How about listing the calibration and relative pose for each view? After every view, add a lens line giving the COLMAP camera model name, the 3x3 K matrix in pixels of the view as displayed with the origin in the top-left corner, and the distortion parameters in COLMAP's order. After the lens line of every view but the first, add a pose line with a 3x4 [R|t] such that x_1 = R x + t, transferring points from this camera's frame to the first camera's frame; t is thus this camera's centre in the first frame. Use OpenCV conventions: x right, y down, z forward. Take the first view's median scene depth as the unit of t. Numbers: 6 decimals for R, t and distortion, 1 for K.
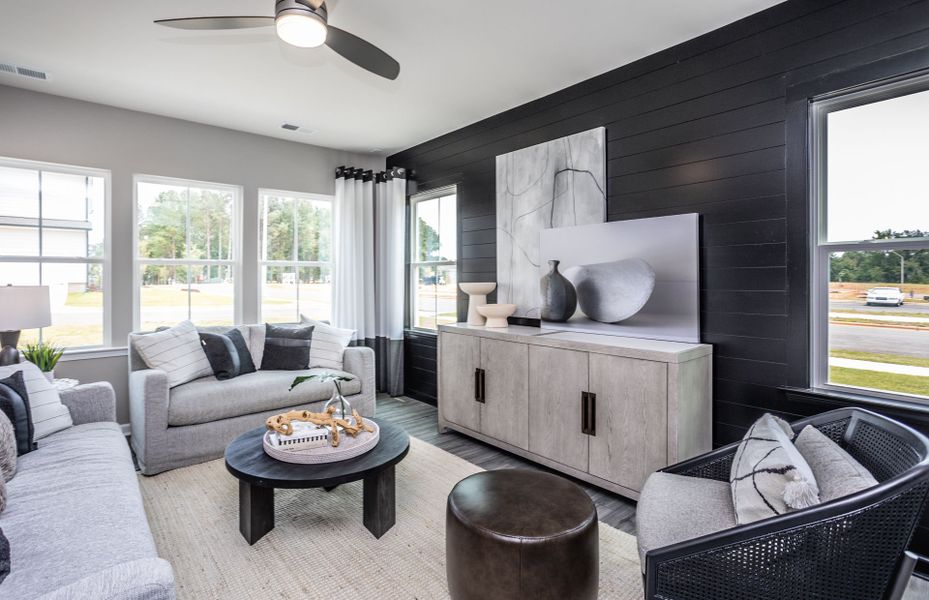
lens RADIAL K [[454.5, 0, 462.8], [0, 454.5, 275.9], [0, 0, 1]] dist [-0.002080, 0.000372]
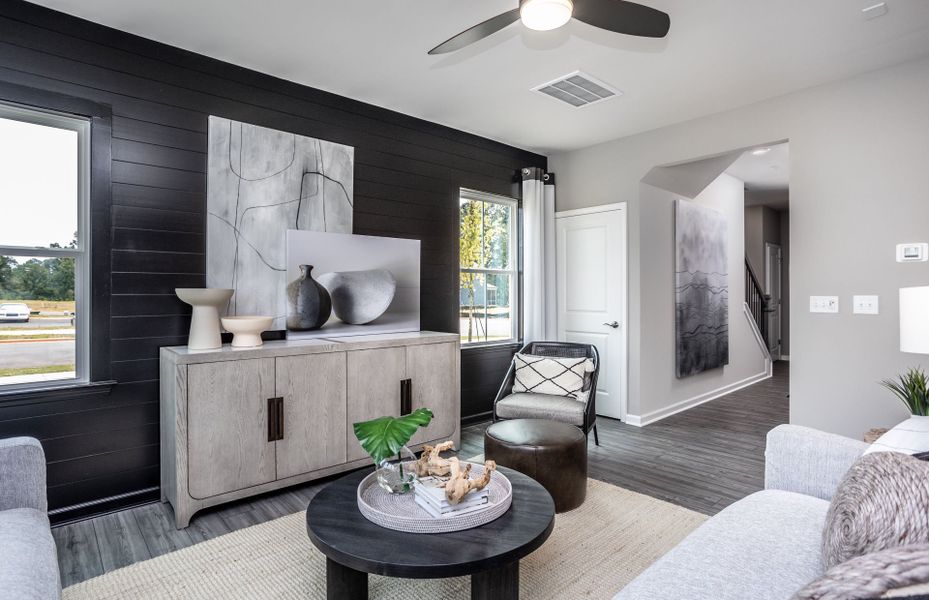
lens RADIAL K [[486.7, 0, 475.4], [0, 486.7, 282.4], [0, 0, 1]] dist [-0.014291, 0.001769]
pose [[-0.025985, 0.023724, 0.999381, -0.824805], [-0.005095, 0.999702, -0.023864, 0.024376], [-0.999649, -0.005712, -0.025857, 0.691505]]
